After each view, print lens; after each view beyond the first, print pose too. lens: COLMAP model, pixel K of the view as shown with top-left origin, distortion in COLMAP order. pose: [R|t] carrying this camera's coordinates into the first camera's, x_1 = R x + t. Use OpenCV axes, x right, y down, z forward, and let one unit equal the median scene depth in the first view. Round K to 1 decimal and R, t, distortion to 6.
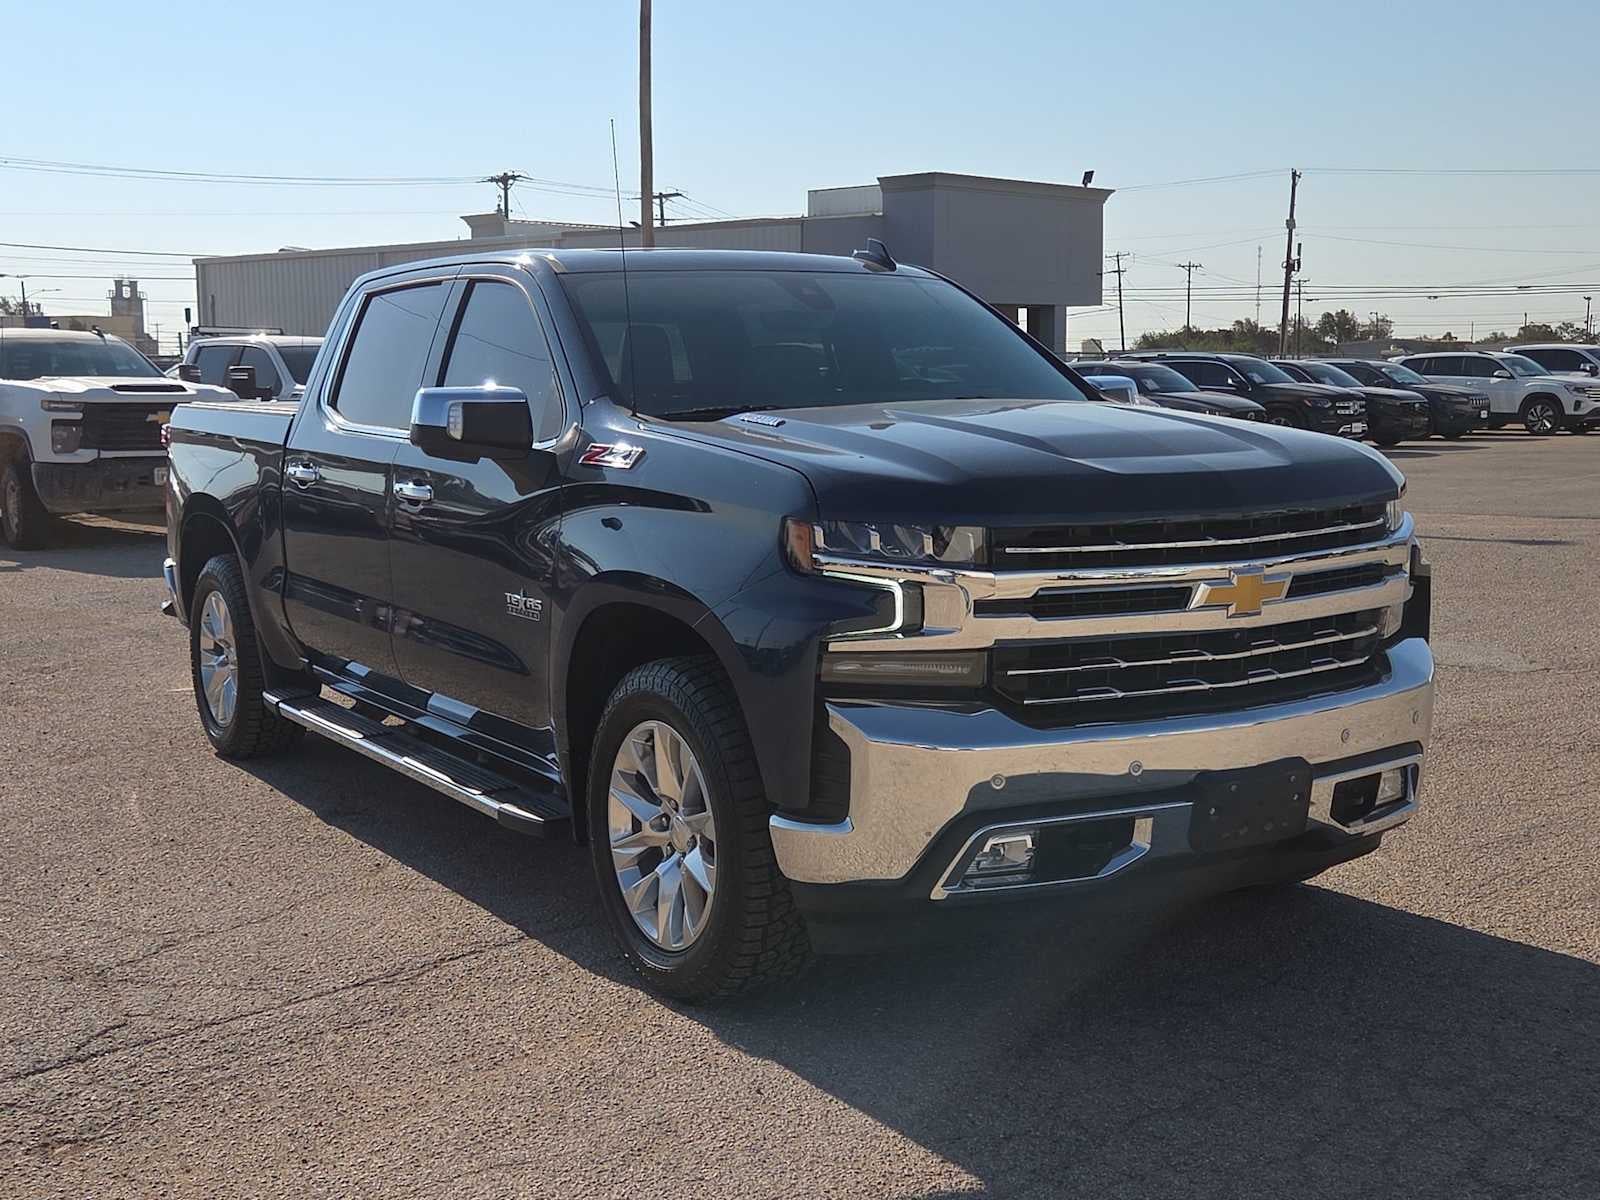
lens RADIAL K [[1939.8, 0, 800.0], [0, 1939.8, 600.0], [0, 0, 1]] dist [0.056287, 0.001429]
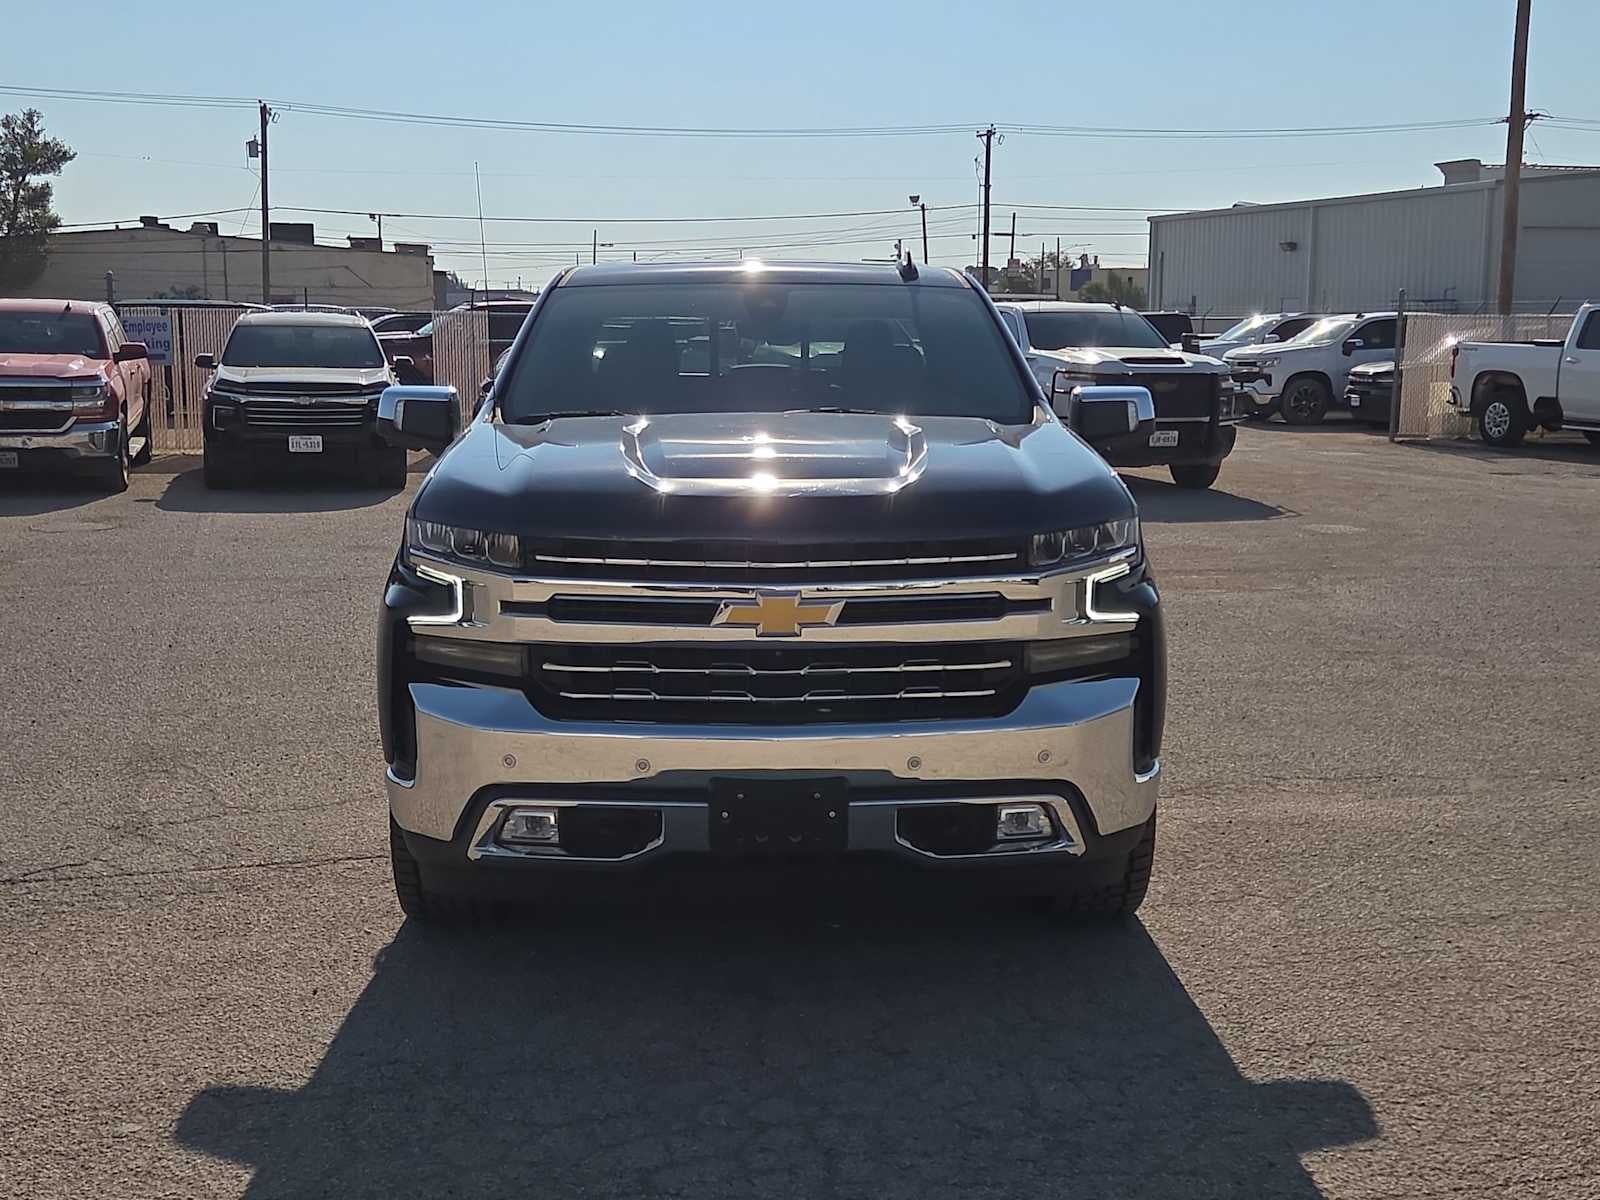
lens RADIAL K [[1939.8, 0, 800.0], [0, 1939.8, 600.0], [0, 0, 1]] dist [0.056287, 0.001429]
pose [[0.871249, 0.077912, -0.484619, 0.759567], [-0.071067, 0.996941, 0.032513, -0.046990], [0.485670, 0.006113, 0.874121, 0.088831]]
